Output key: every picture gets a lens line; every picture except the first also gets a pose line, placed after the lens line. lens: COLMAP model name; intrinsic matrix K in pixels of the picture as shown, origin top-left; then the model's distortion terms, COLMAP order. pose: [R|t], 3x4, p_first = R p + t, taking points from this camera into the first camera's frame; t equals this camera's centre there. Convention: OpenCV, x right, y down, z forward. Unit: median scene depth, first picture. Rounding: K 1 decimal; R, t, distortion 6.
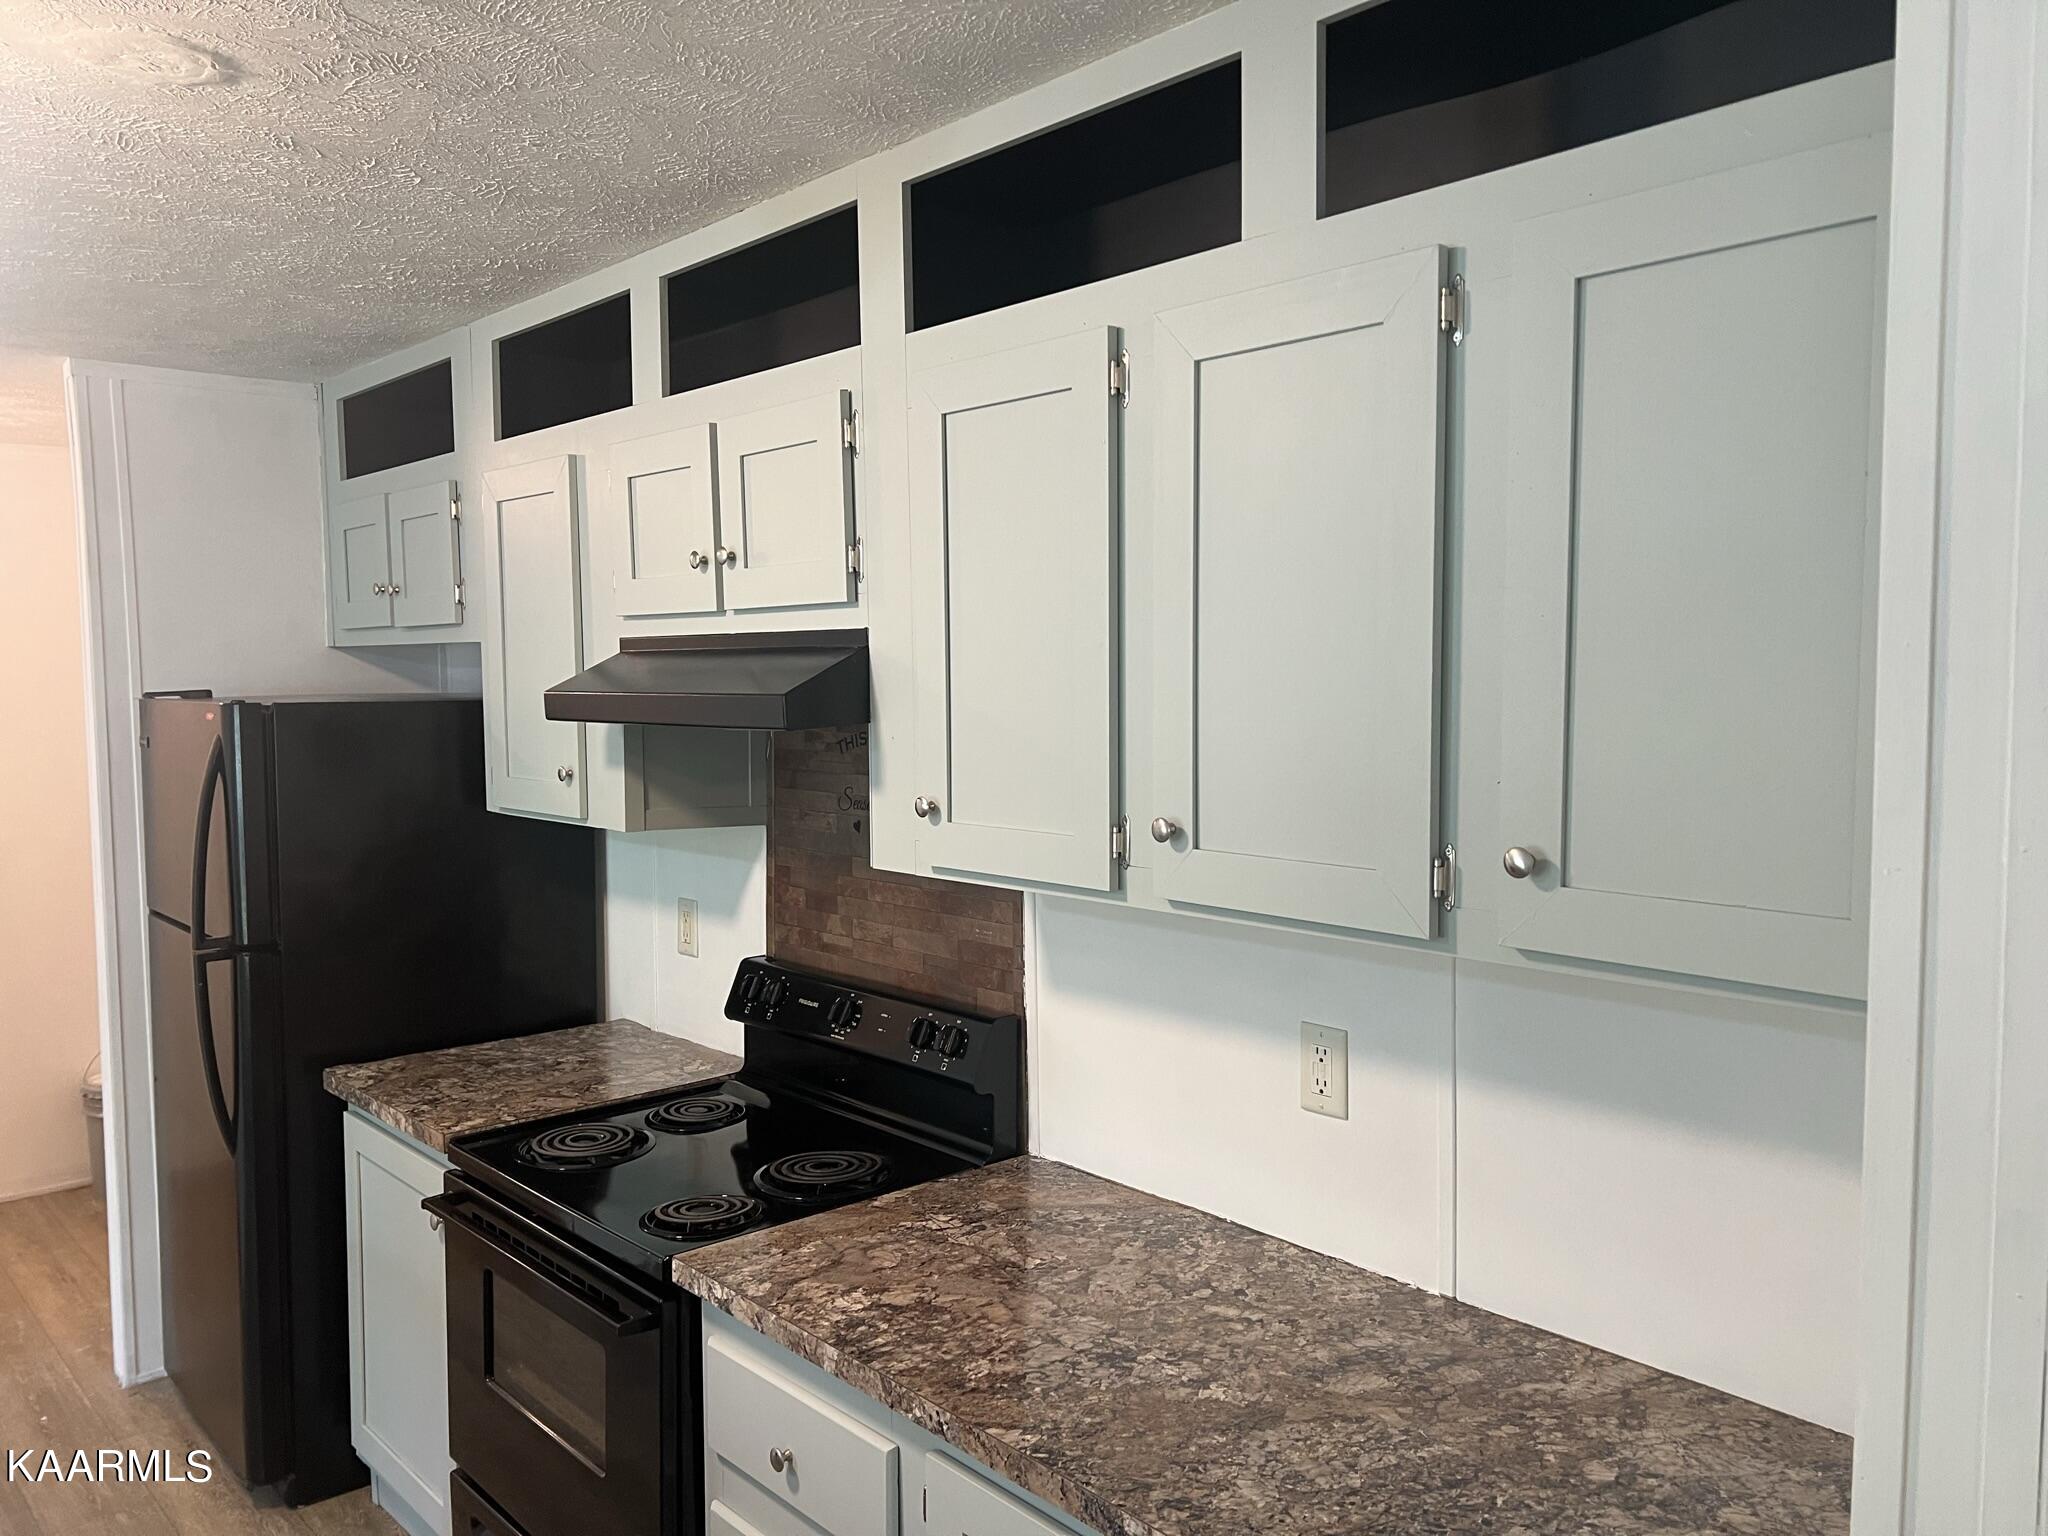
lens RADIAL K [[1532.8, 0, 1063.5], [0, 1532.8, 764.2], [0, 0, 1]] dist [0.066469, -0.066875]
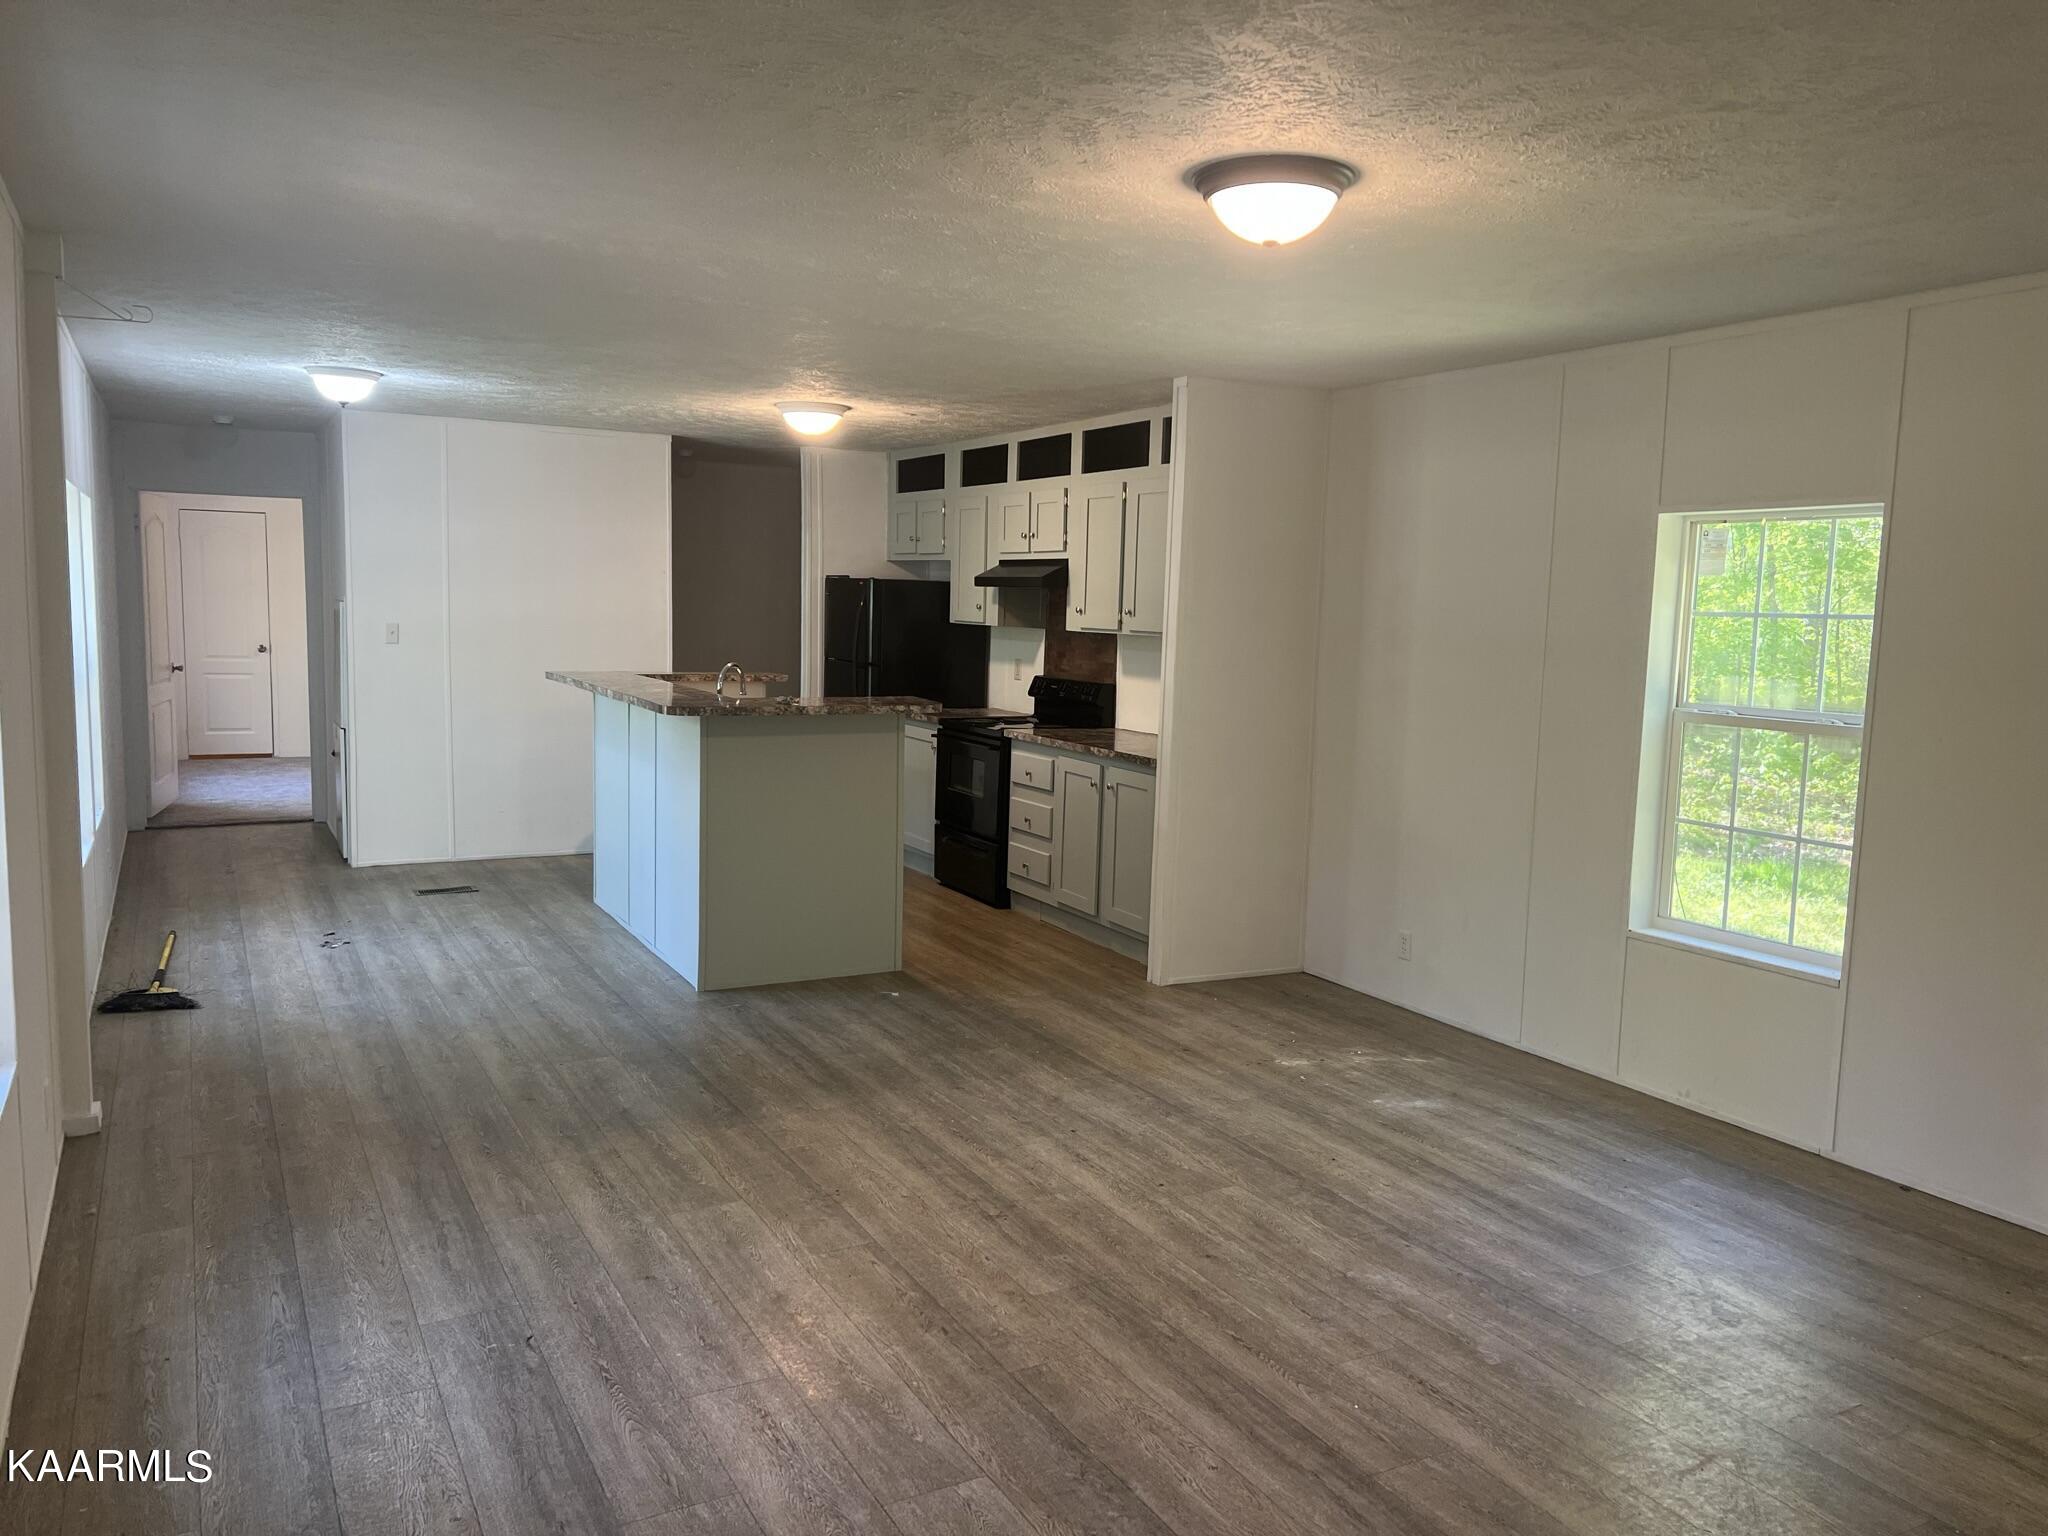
lens RADIAL K [[1532.8, 0, 1034.0], [0, 1532.8, 779.5], [0, 0, 1]] dist [0.066469, -0.066875]
pose [[0.966403, 0.063722, -0.249009, 0.569247], [-0.049856, 0.996855, 0.061604, 0.162553], [0.252151, -0.047119, 0.966540, -1.956665]]
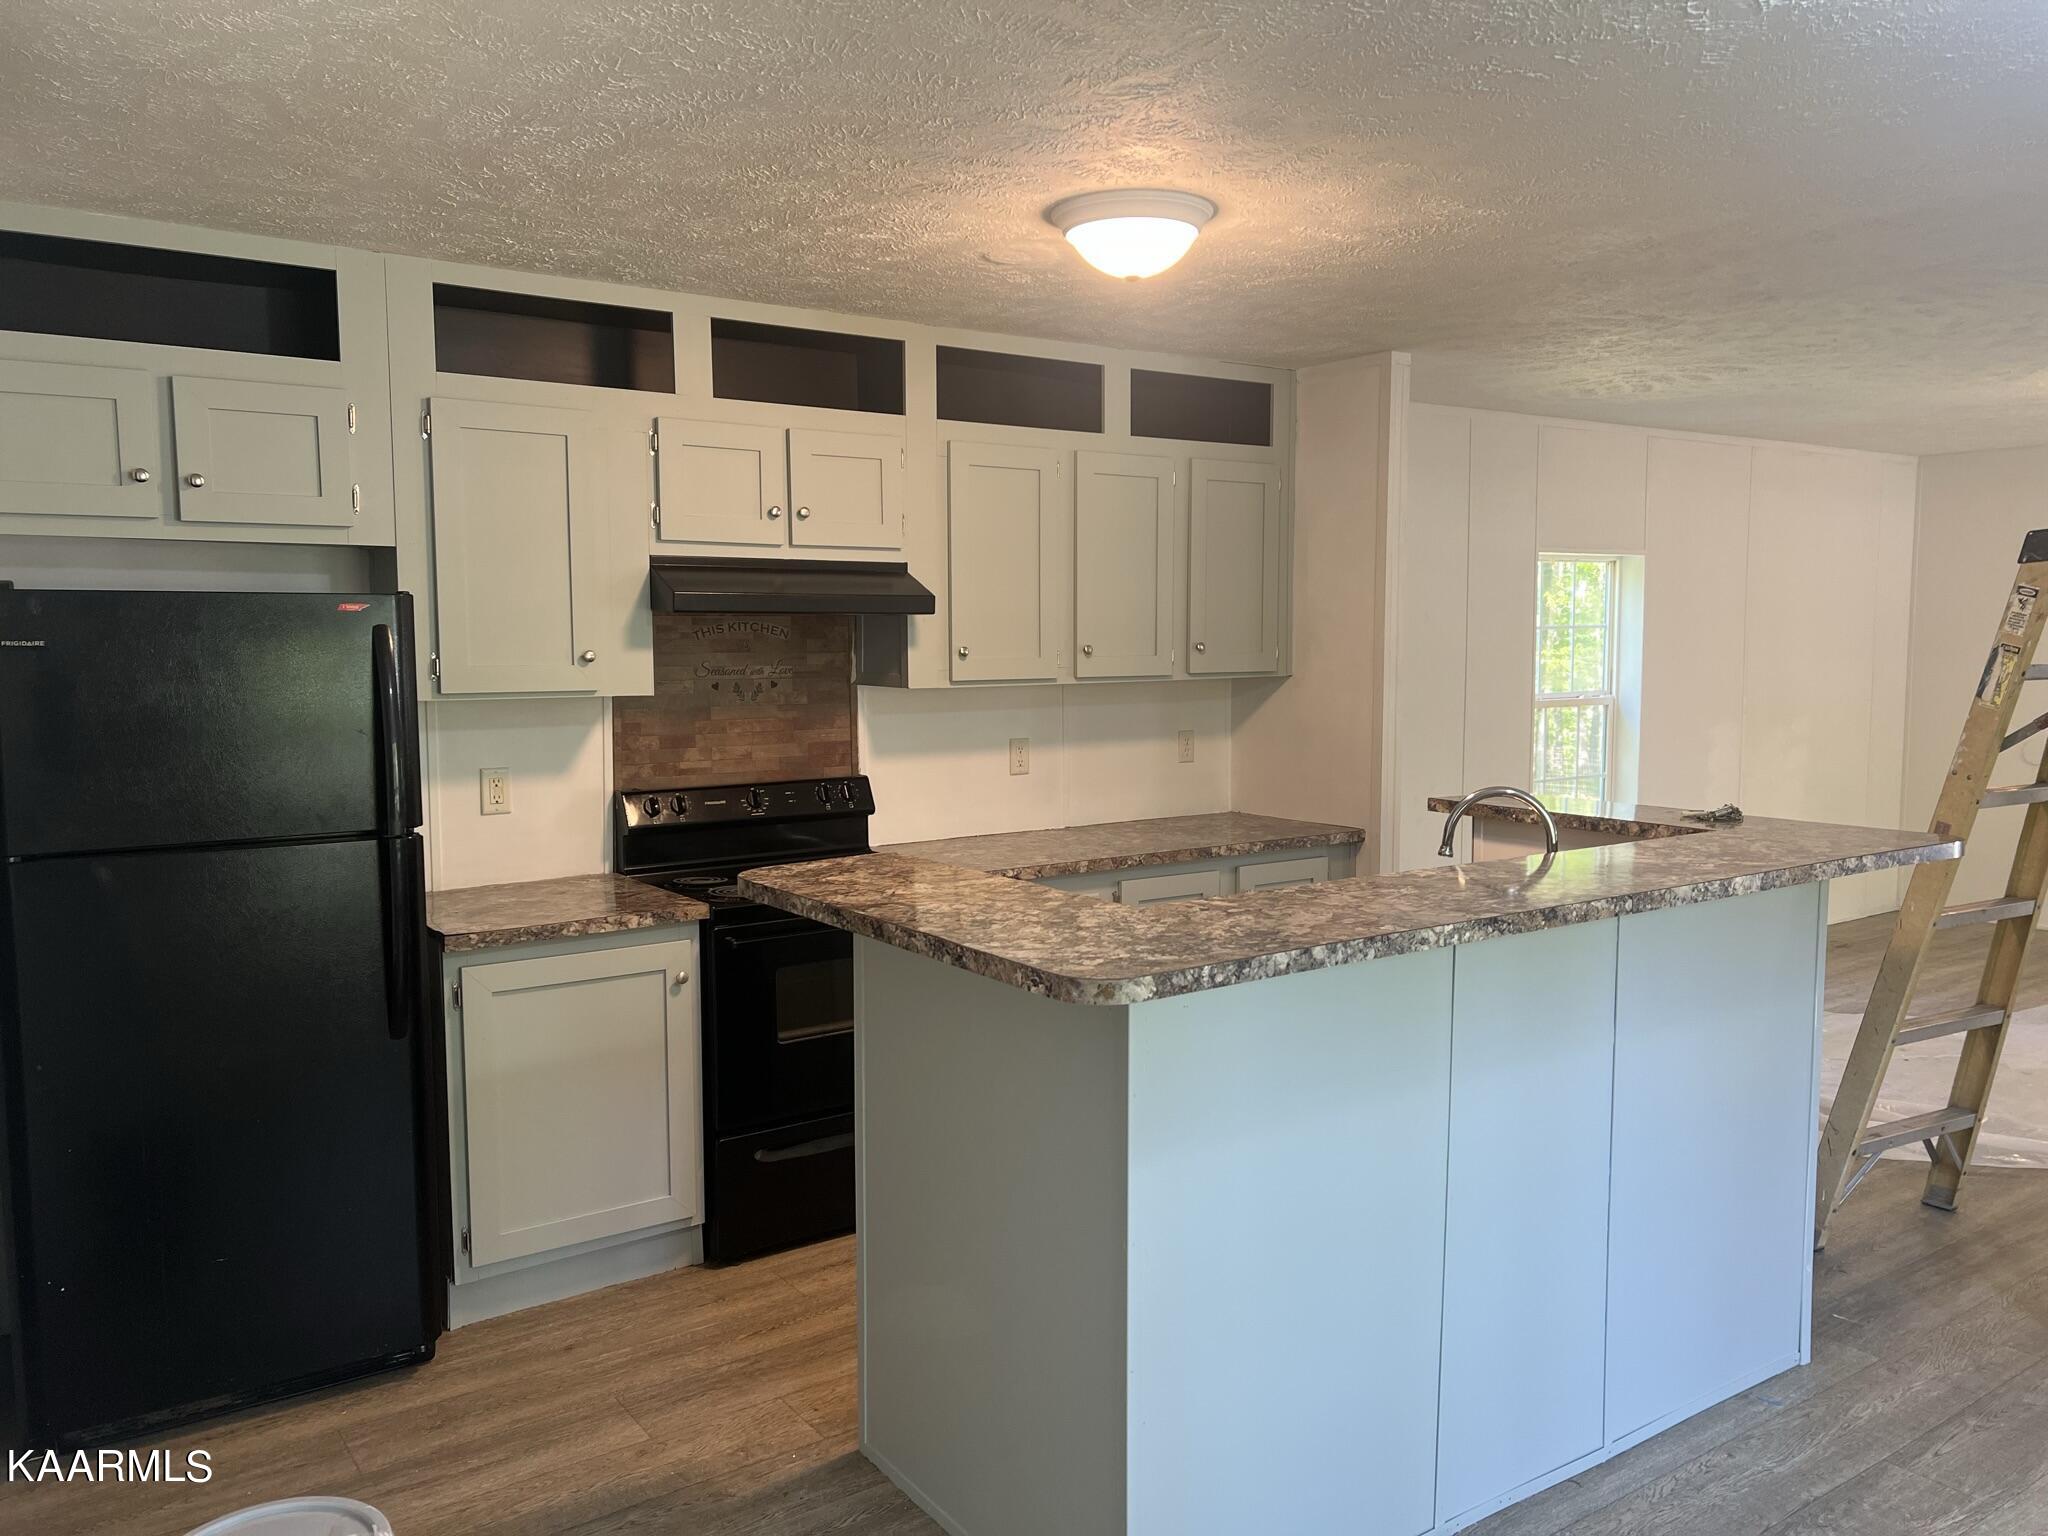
lens RADIAL K [[1532.8, 0, 1032.3], [0, 1532.8, 771.5], [0, 0, 1]] dist [0.066469, -0.066875]
pose [[0.134188, -0.086800, 0.987147, -1.730451], [0.061998, 0.994940, 0.079057, 0.024334], [-0.989015, 0.050592, 0.138890, 0.503934]]
